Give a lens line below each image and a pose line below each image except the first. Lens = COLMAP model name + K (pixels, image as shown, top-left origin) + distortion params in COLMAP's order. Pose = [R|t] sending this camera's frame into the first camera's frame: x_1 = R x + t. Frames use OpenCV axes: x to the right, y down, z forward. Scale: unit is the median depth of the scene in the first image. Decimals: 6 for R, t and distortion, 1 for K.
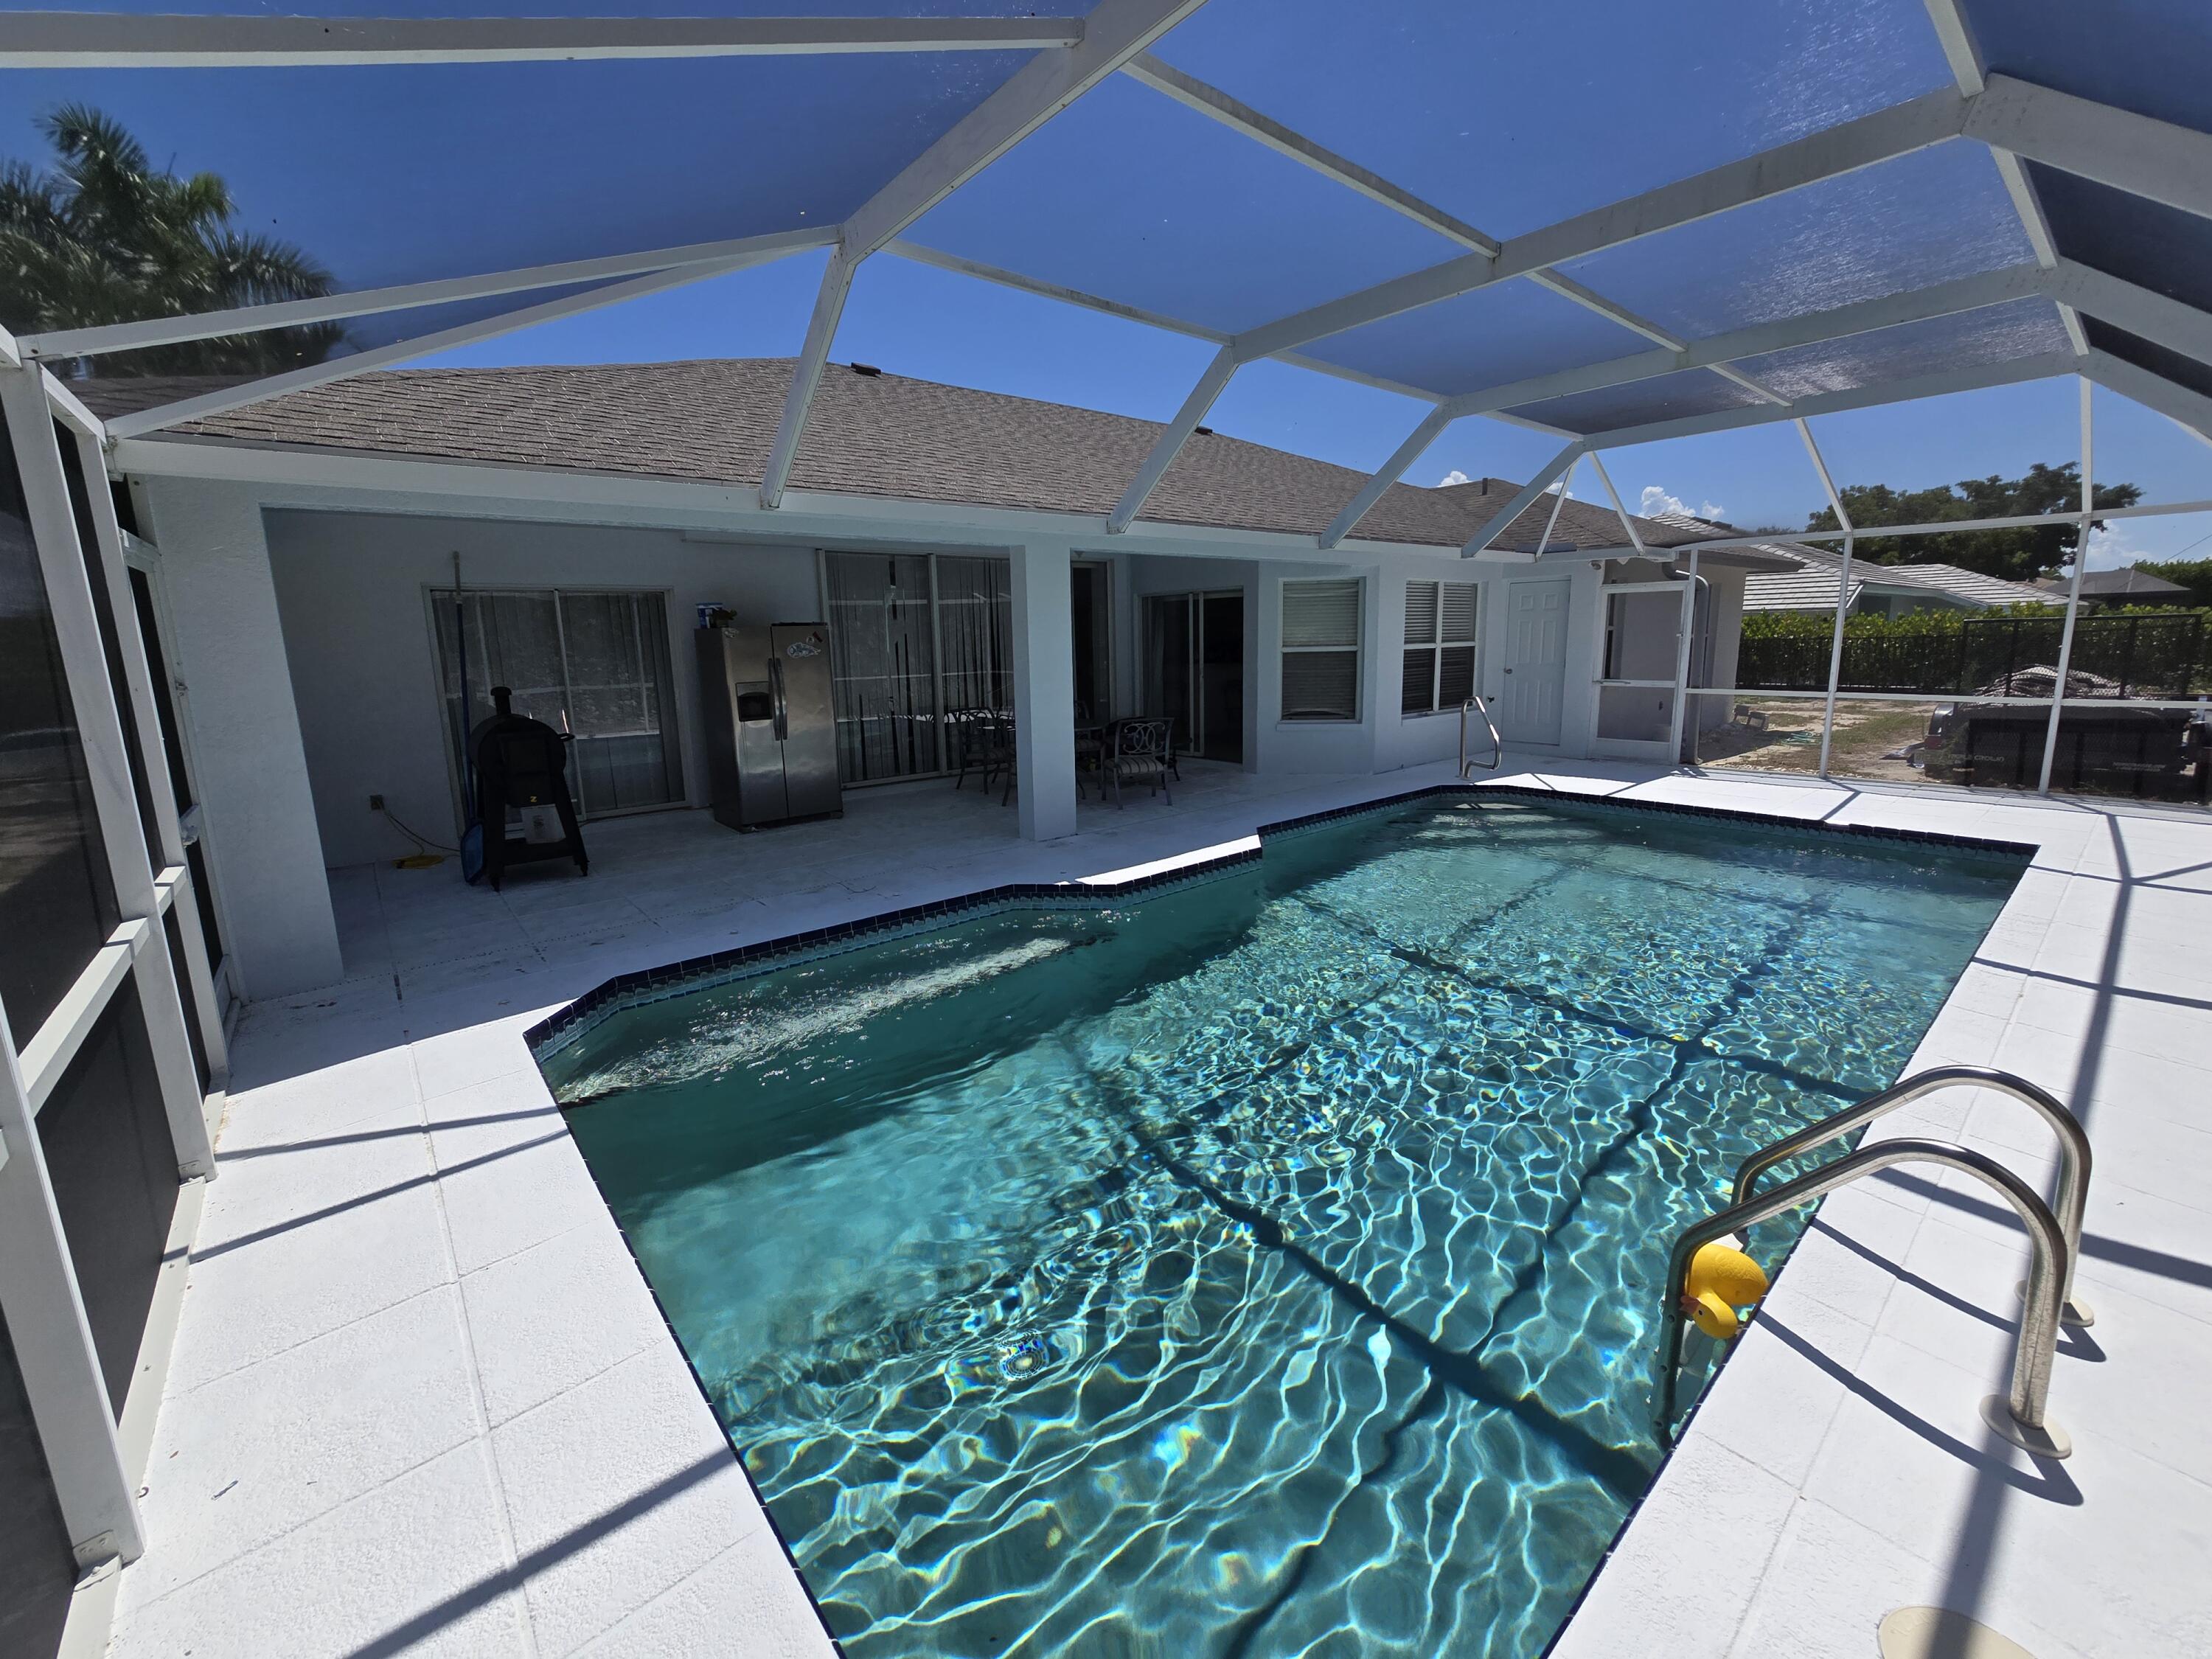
lens RADIAL K [[903.6, 0, 1103.0], [0, 903.6, 796.6], [0, 0, 1]] dist [-0.002184, -0.000218]
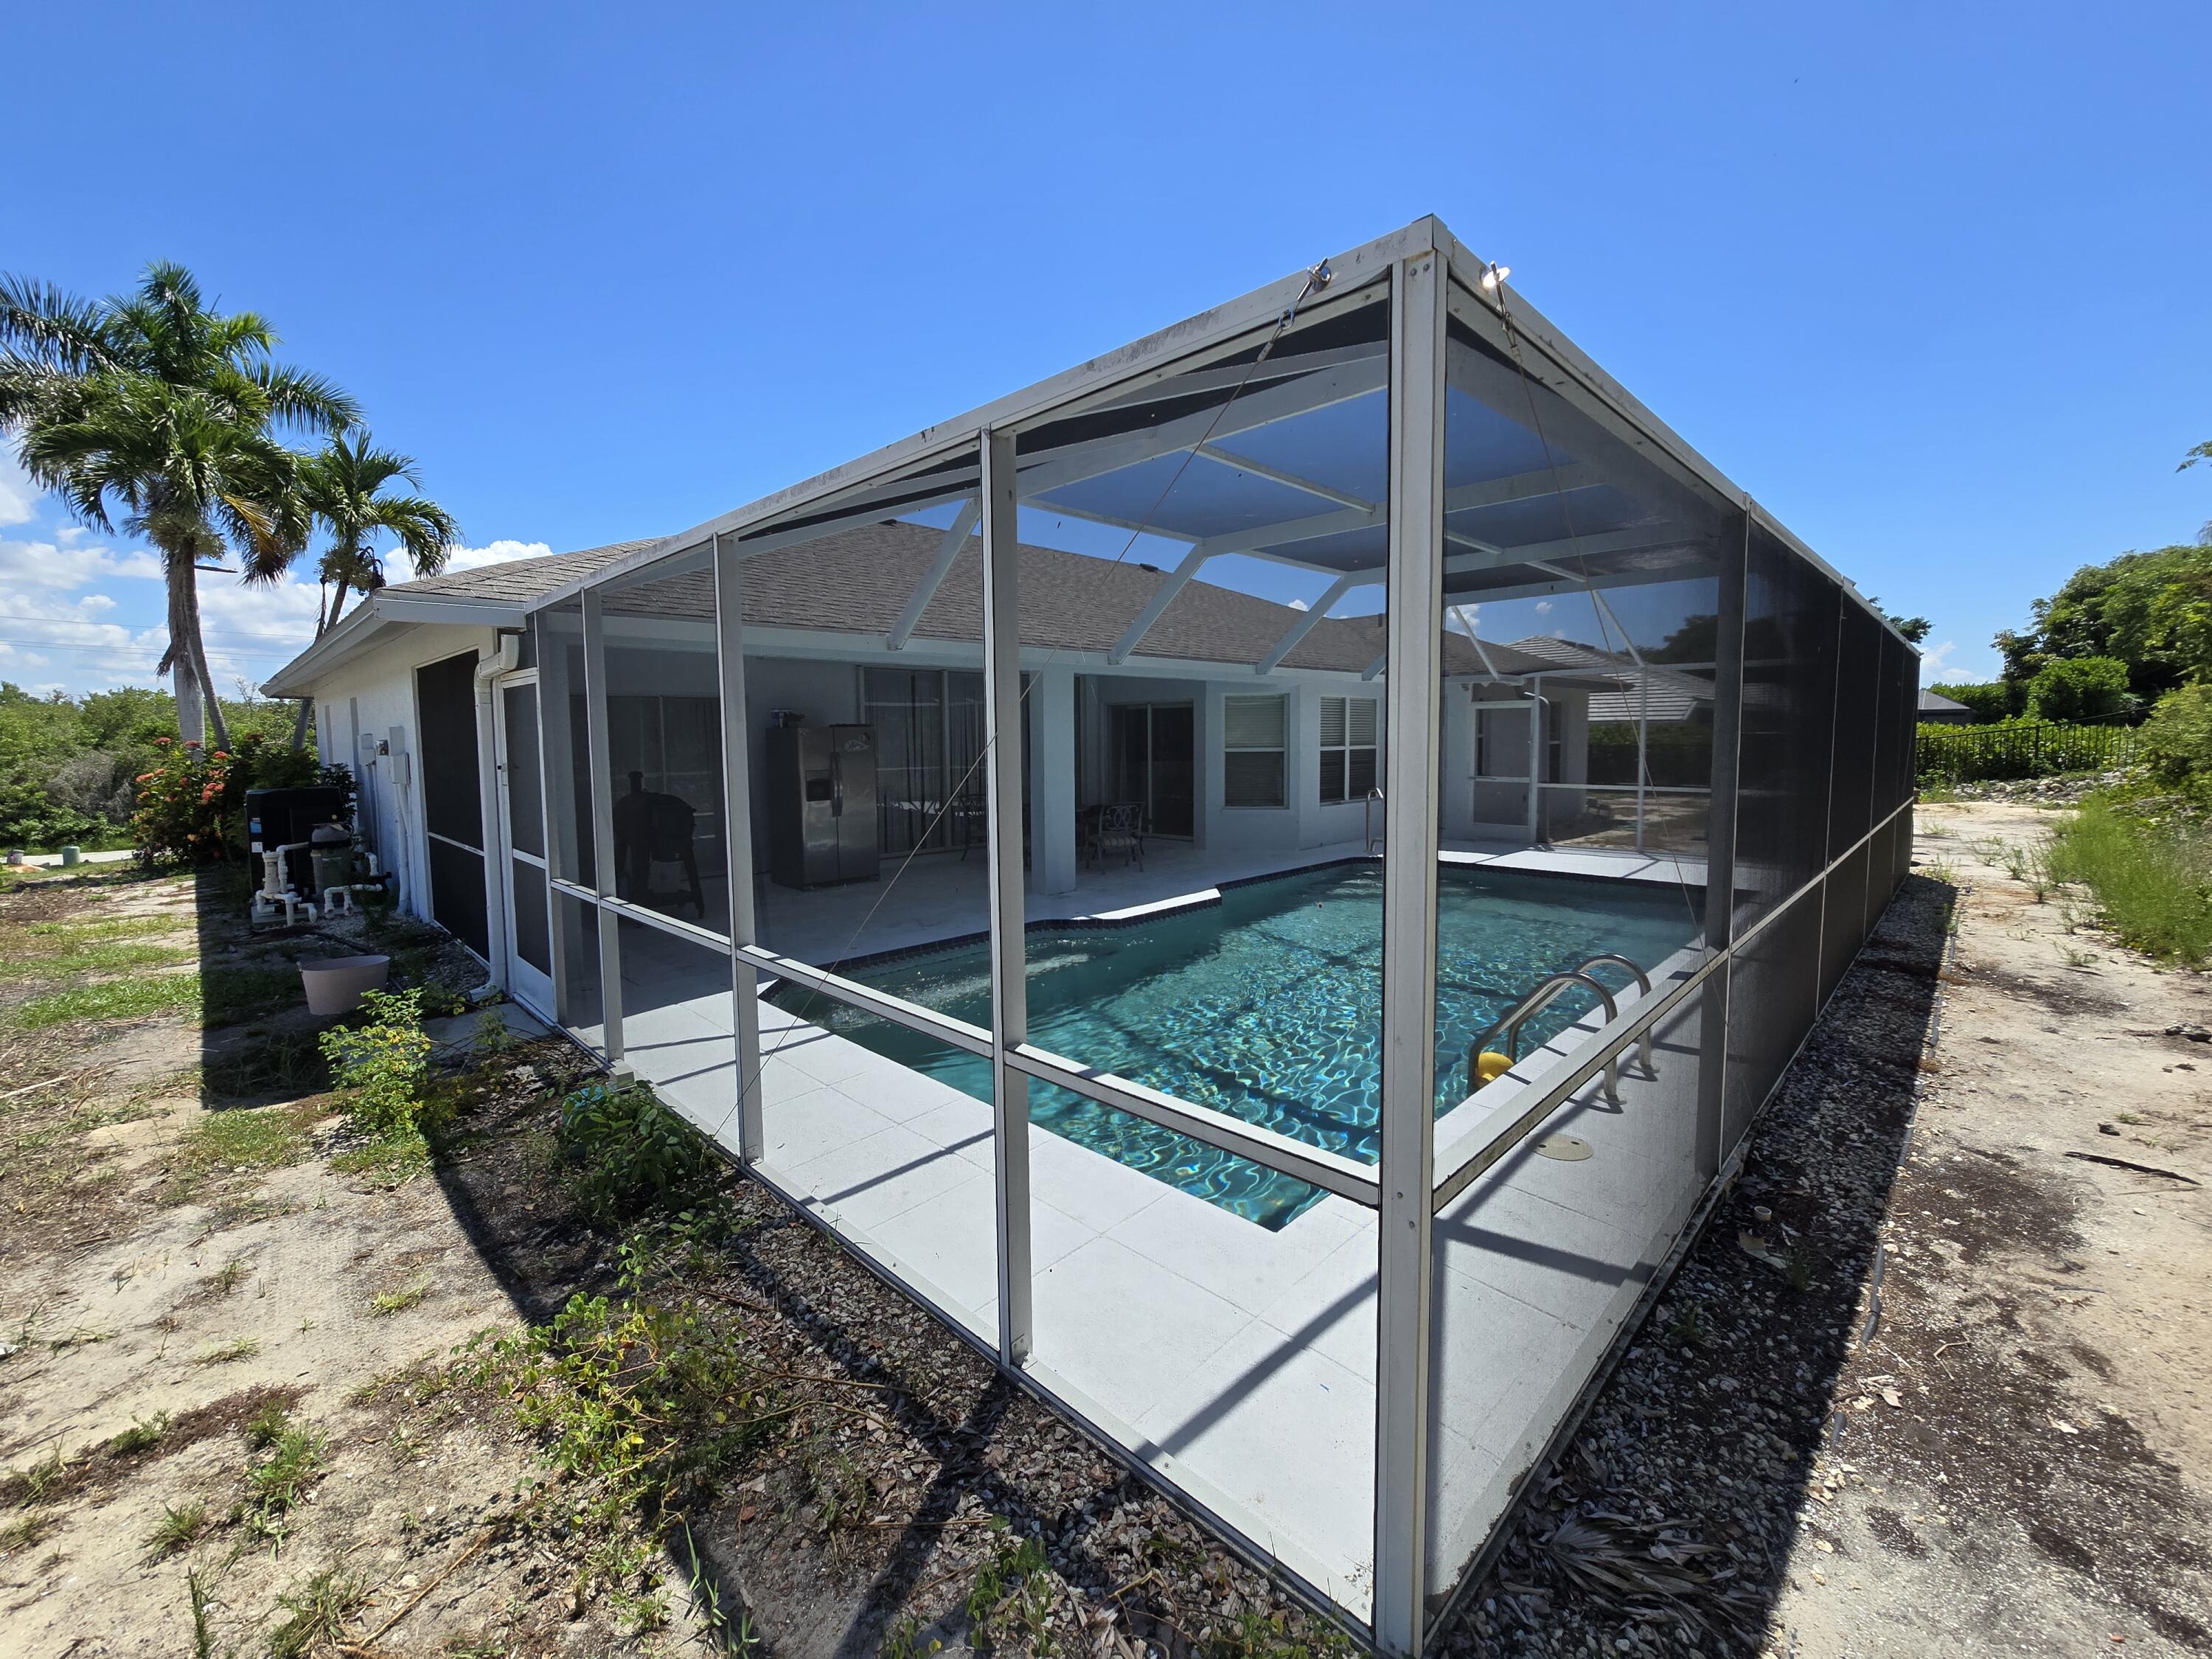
lens RADIAL K [[903.9, 0, 1104.3], [0, 903.9, 802.2], [0, 0, 1]] dist [0.001484, 0.000347]
pose [[0.996221, 0.005553, 0.086675, -0.075423], [0.003388, 0.994710, -0.102666, 0.036599], [-0.086787, 0.102572, 0.990932, -0.213924]]
